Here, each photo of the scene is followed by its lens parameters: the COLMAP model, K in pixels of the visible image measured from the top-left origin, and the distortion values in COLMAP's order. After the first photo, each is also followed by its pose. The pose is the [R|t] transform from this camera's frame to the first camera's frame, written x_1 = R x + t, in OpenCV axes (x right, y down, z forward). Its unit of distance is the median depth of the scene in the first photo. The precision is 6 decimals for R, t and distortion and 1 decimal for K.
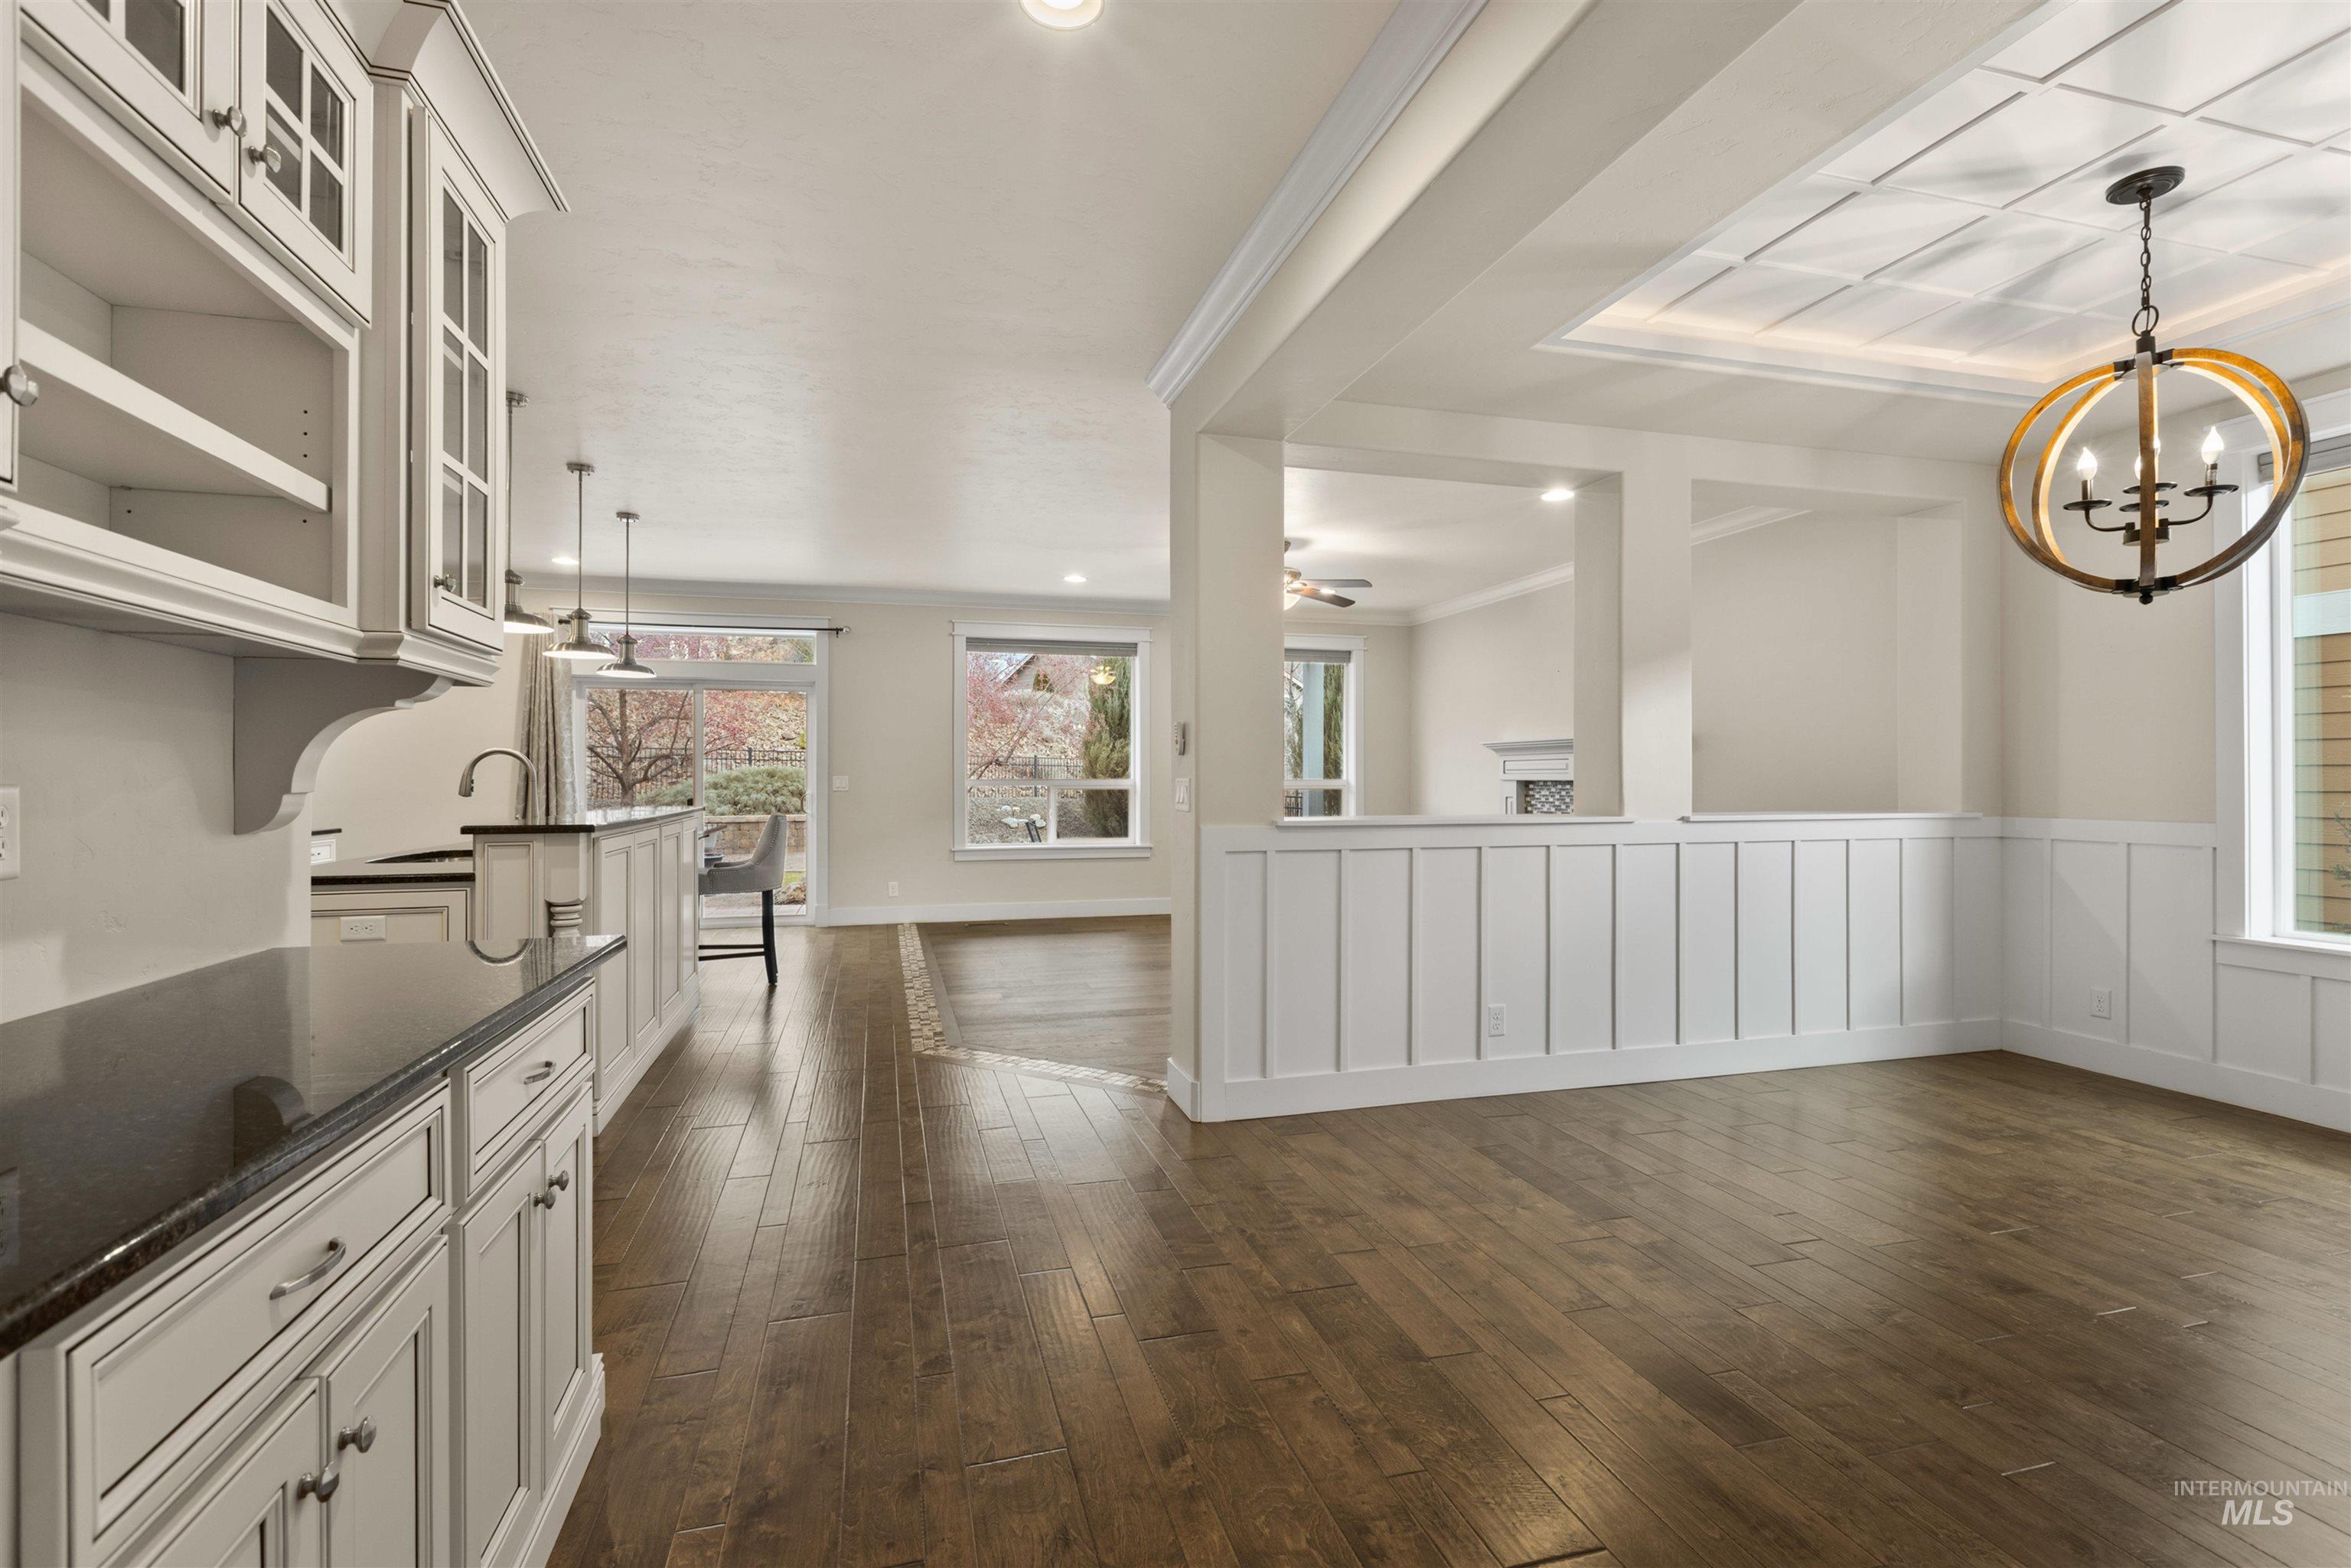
lens RADIAL K [[1094.6, 0, 1172.3], [0, 1094.6, 777.6], [0, 0, 1]] dist [-0.047945, -0.000357]
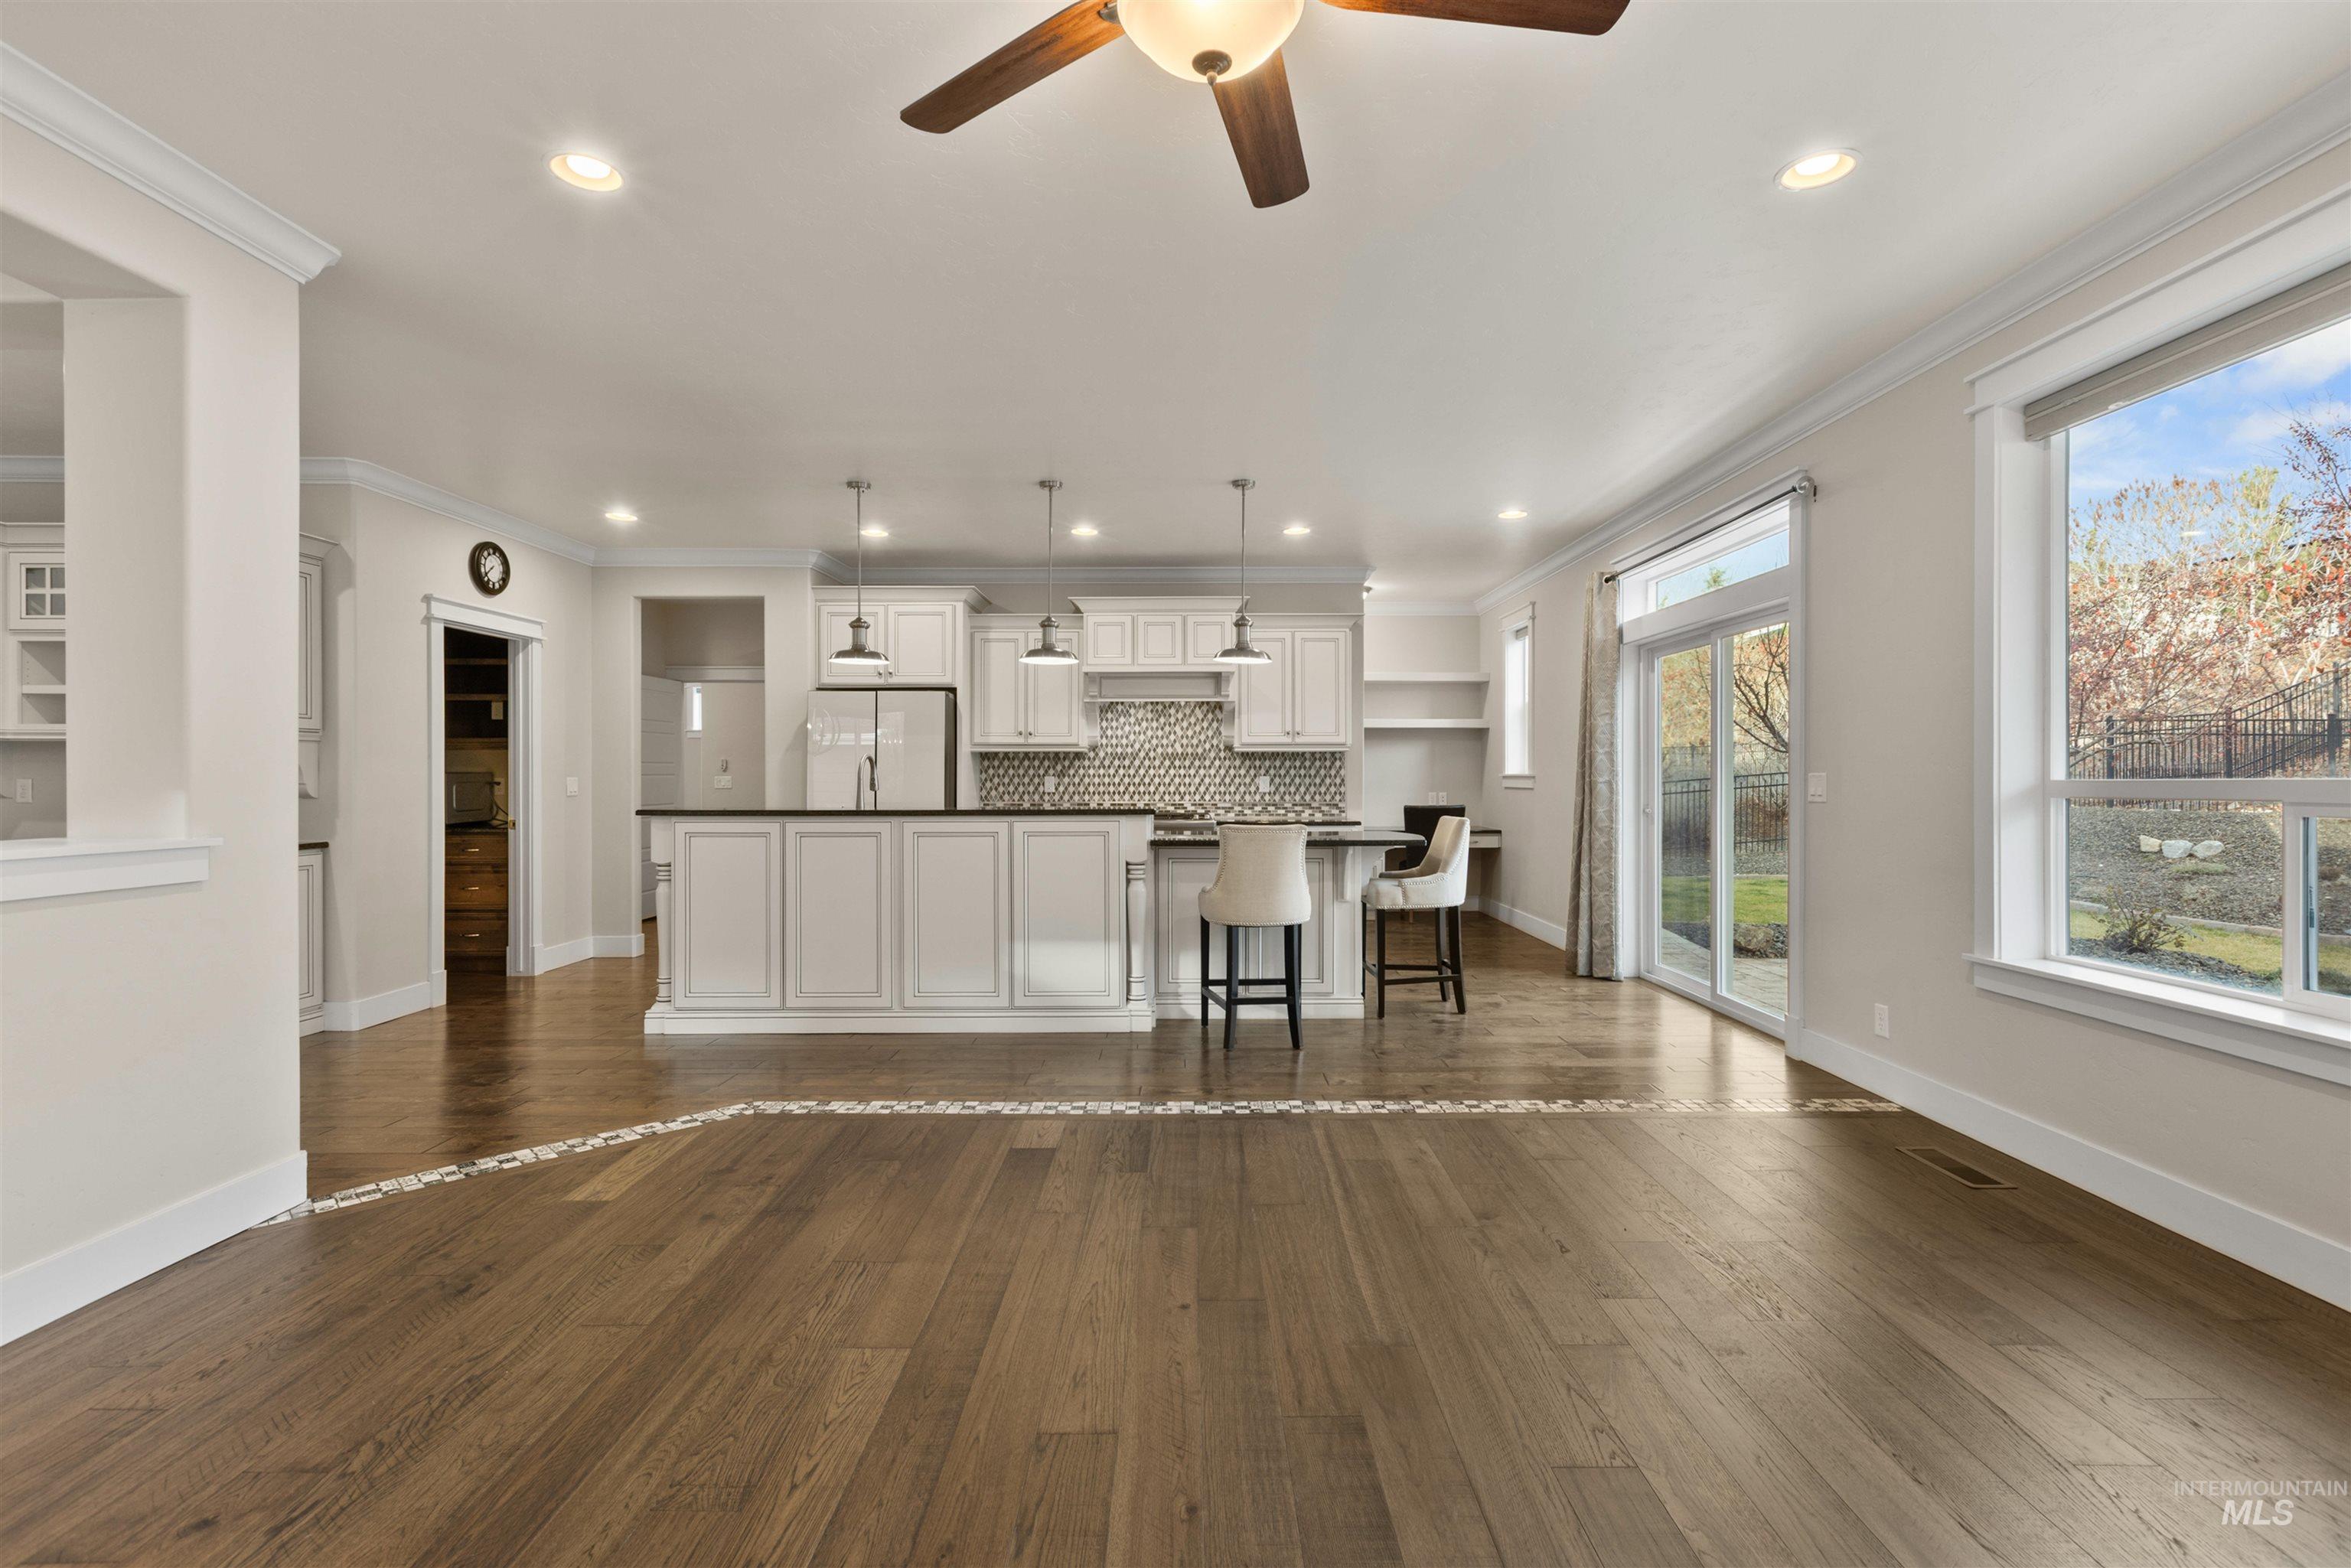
lens RADIAL K [[1076.1, 0, 1187.0], [0, 1076.1, 780.7], [0, 0, 1]] dist [0.000464, 0.000245]
pose [[-0.274017, 0.003449, -0.961719, 0.252366], [0.001559, 0.999994, 0.003142, 0.000065], [0.961724, -0.000638, -0.274020, 0.822515]]
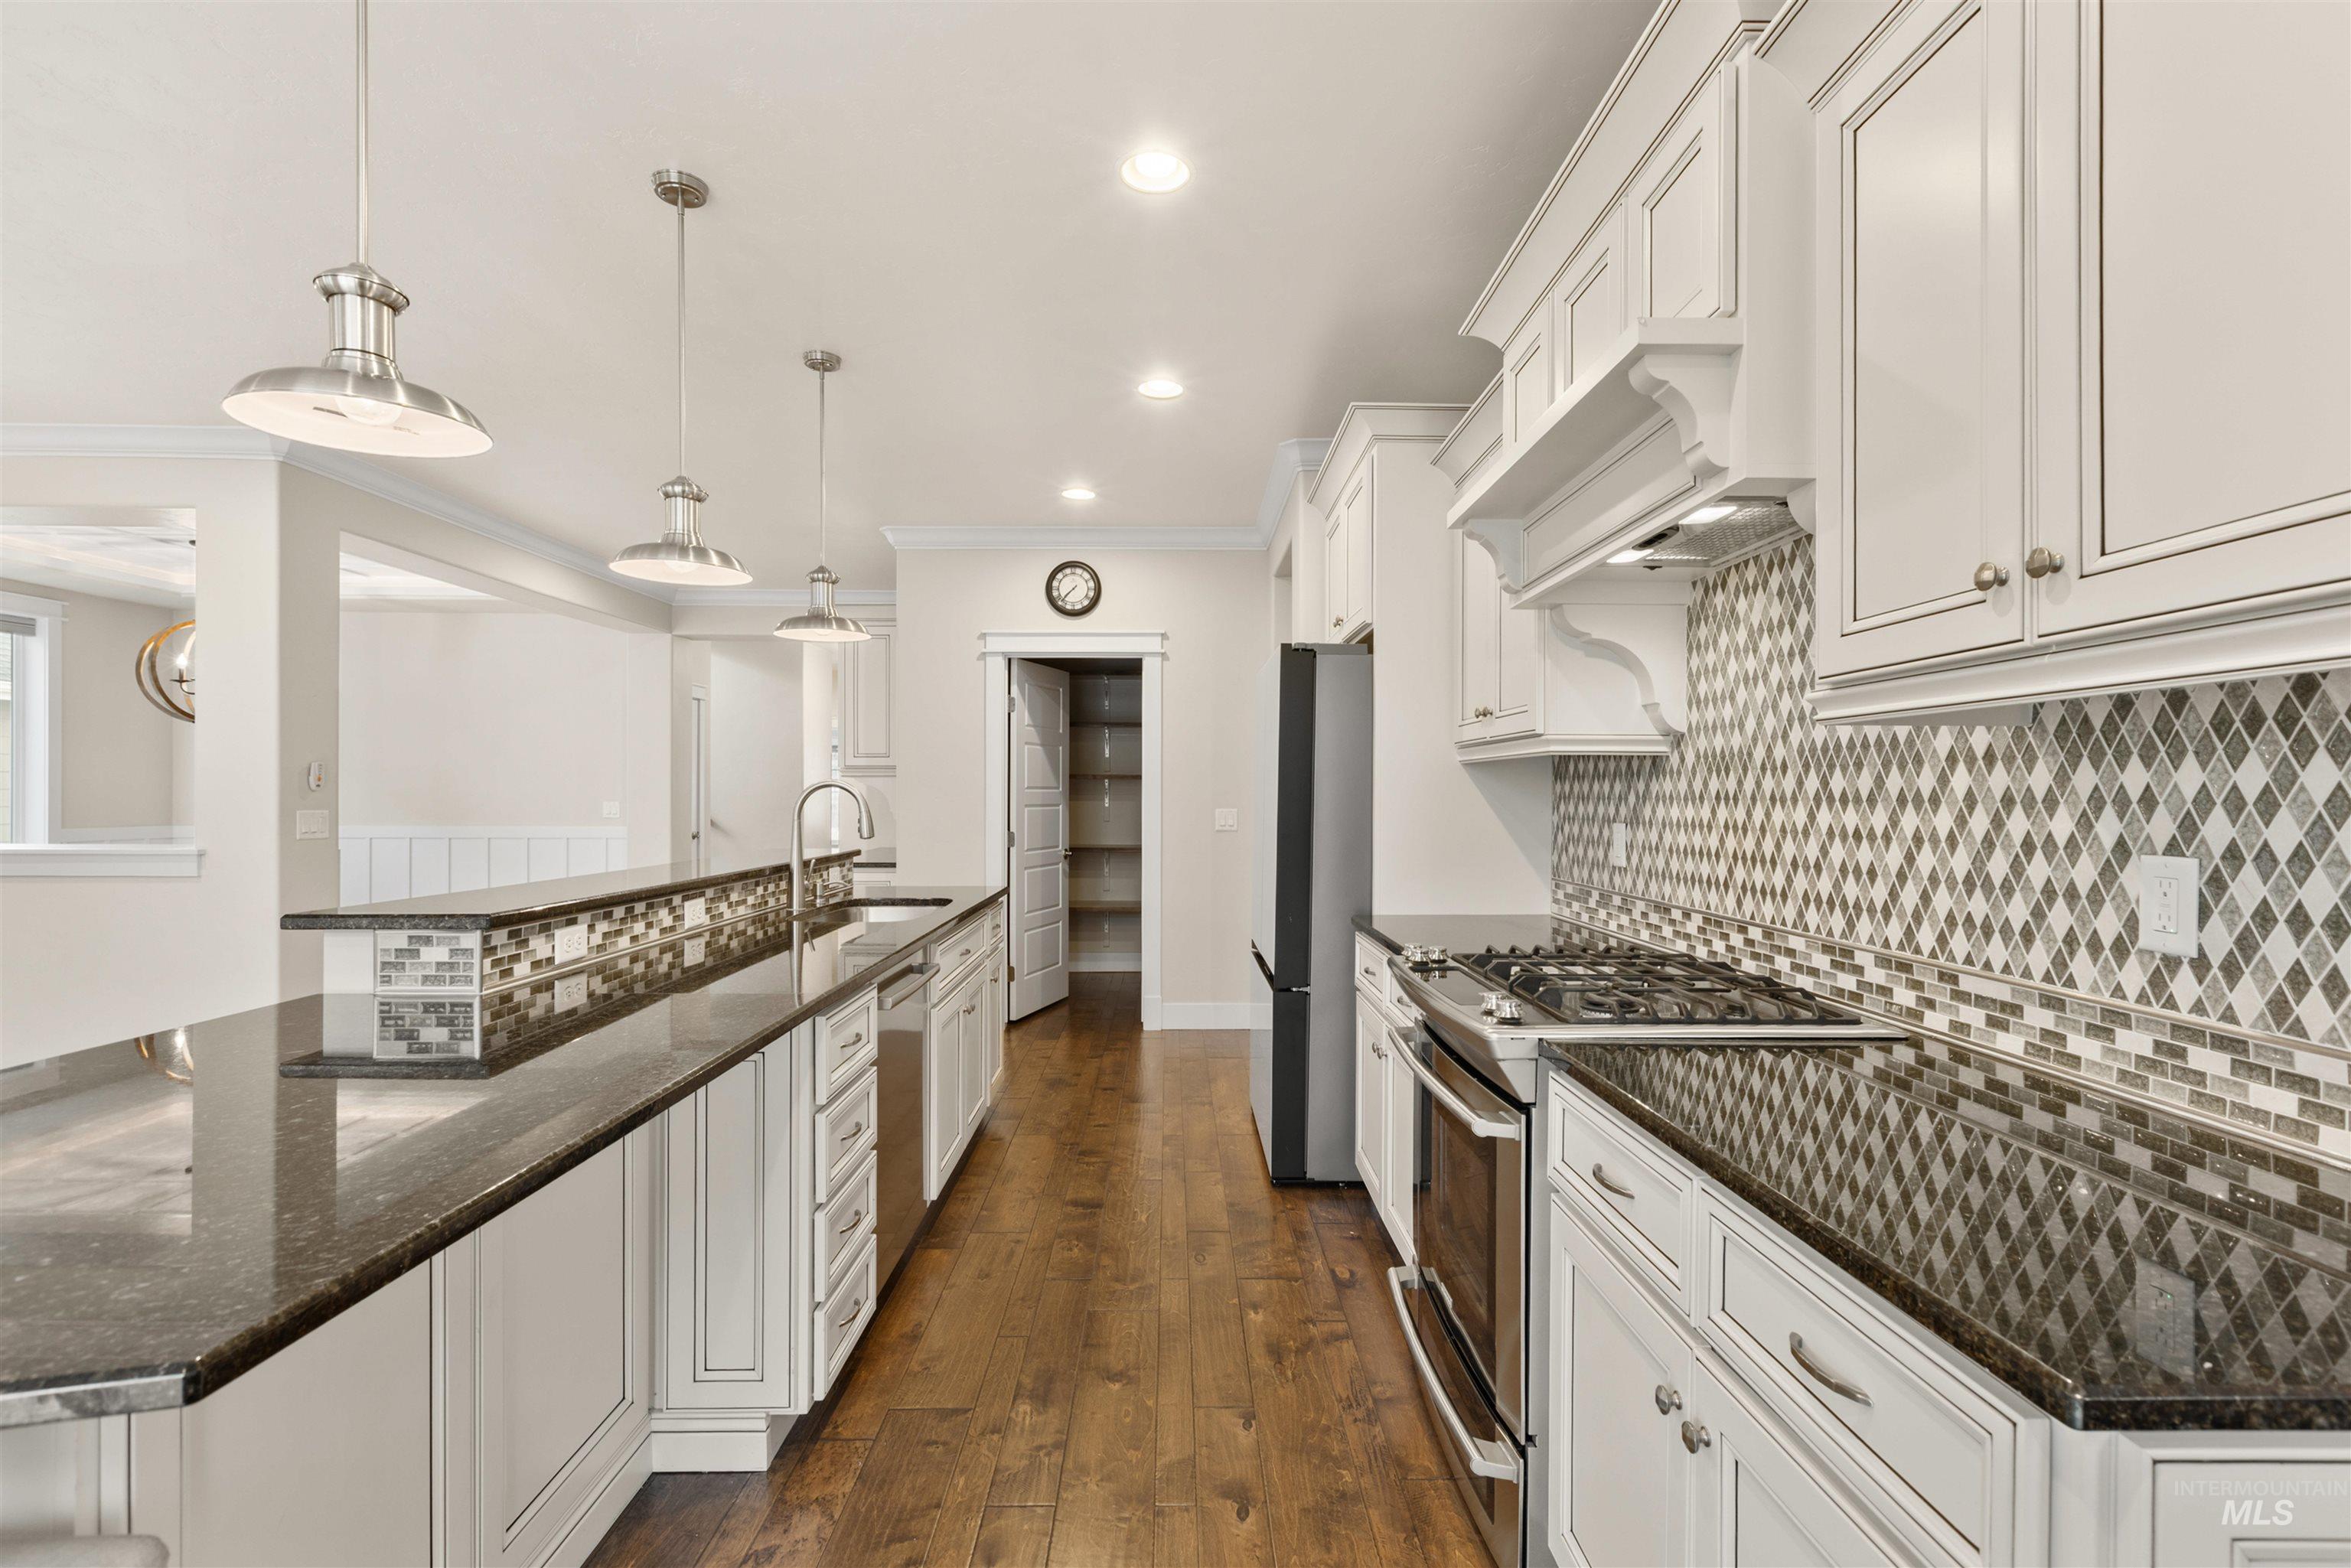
lens RADIAL K [[1054.9, 0, 1227.7], [0, 1054.9, 795.4], [0, 0, 1]] dist [-0.006203, -0.000337]
pose [[-0.980681, -0.002719, 0.195594, -0.507686], [-0.003019, 0.999995, -0.001234, -0.008467], [-0.195589, -0.001800, -0.980684, 0.806576]]
